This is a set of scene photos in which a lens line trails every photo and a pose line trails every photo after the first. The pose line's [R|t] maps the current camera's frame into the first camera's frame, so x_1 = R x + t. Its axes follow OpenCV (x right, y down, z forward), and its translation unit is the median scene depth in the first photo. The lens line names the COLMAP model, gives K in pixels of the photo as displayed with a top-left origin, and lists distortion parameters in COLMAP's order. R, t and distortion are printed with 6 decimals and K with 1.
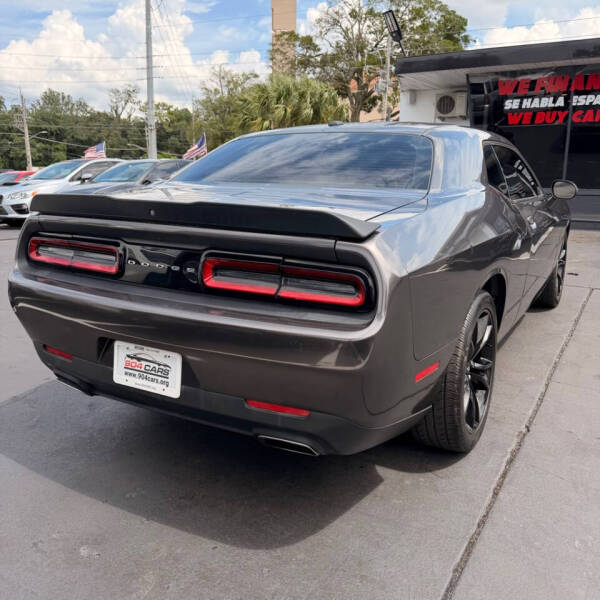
lens RADIAL K [[575.4, 0, 300.0], [0, 575.4, 300.0], [0, 0, 1]] dist [0.052003, -0.066981]
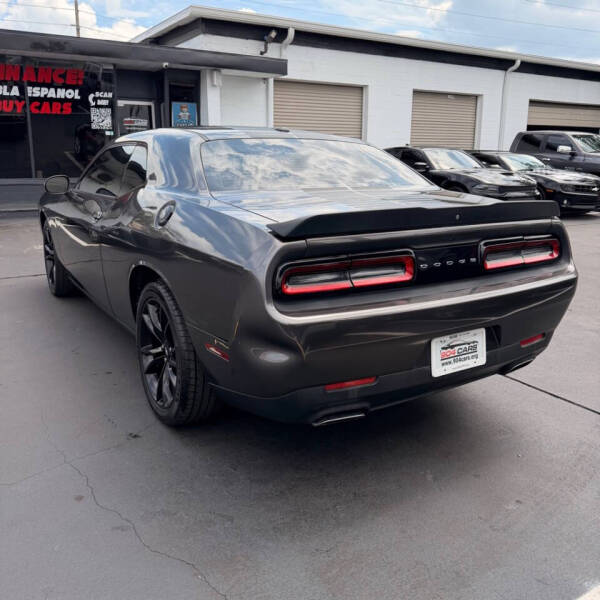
lens RADIAL K [[575.4, 0, 300.0], [0, 575.4, 300.0], [0, 0, 1]] dist [0.052003, -0.066981]
pose [[0.463526, -0.221665, 0.857909, -0.238485], [0.200951, 0.969274, 0.141867, -0.036175], [-0.862996, 0.106639, 0.493827, 0.119823]]
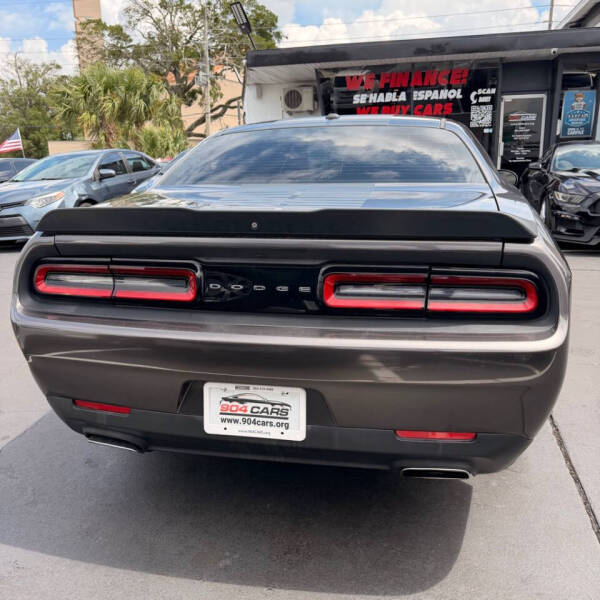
lens RADIAL K [[575.4, 0, 300.0], [0, 575.4, 300.0], [0, 0, 1]] dist [0.052003, -0.066981]
pose [[0.951942, -0.097843, 0.290230, -0.074128], [0.095251, 0.995186, 0.023077, -0.009378], [-0.291091, 0.005677, 0.956679, 0.031188]]
